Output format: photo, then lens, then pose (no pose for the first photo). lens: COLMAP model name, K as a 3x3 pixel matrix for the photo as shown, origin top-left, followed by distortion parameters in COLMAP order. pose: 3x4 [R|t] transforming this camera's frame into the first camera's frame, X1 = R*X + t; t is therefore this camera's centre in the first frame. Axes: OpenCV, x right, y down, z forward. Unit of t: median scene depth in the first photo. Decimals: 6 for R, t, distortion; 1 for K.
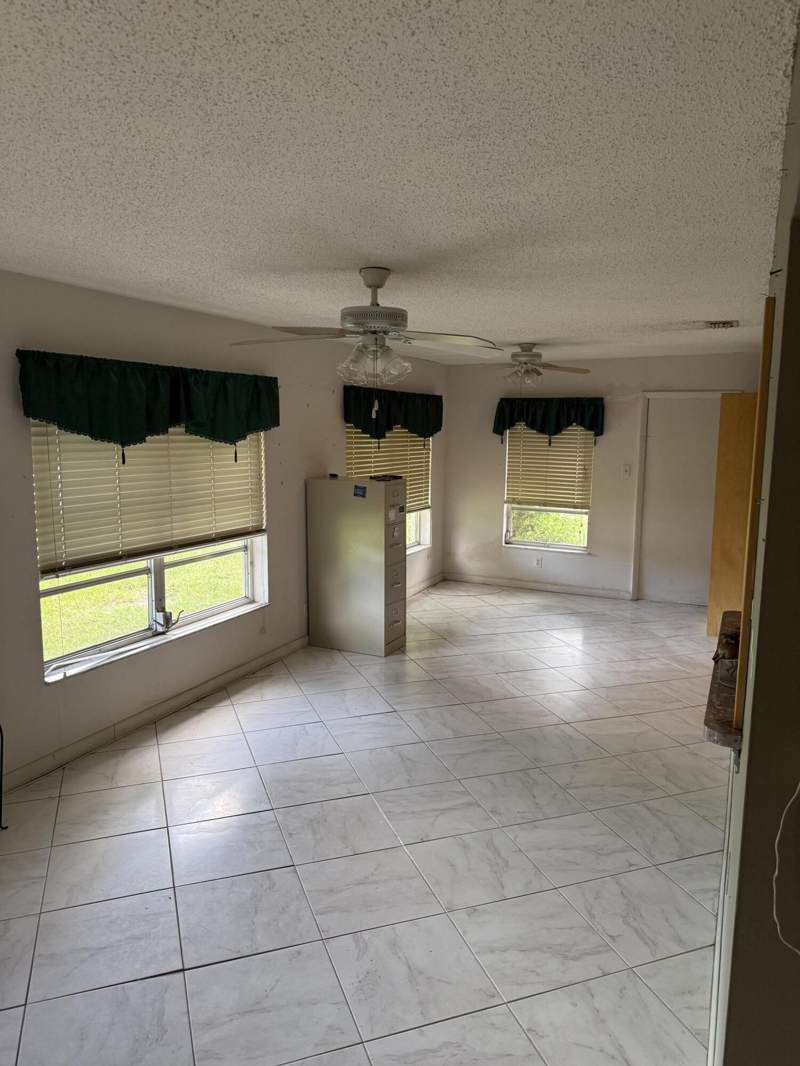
lens RADIAL K [[766.5, 0, 385.6], [0, 766.5, 533.9], [0, 0, 1]] dist [0.005982, -0.002517]
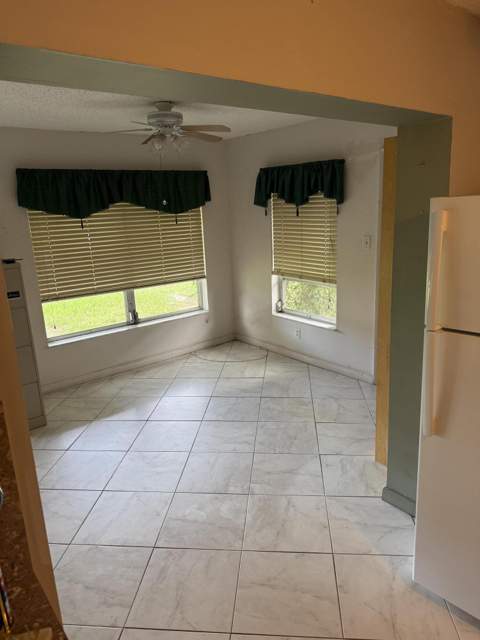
lens RADIAL K [[460.2, 0, 231.3], [0, 460.2, 320.6], [0, 0, 1]] dist [0.005982, -0.002517]
pose [[0.908978, 0.057183, -0.412903, 0.386687], [-0.009087, 0.993029, 0.117520, -0.052615], [0.416745, -0.103071, 0.903161, 0.433057]]
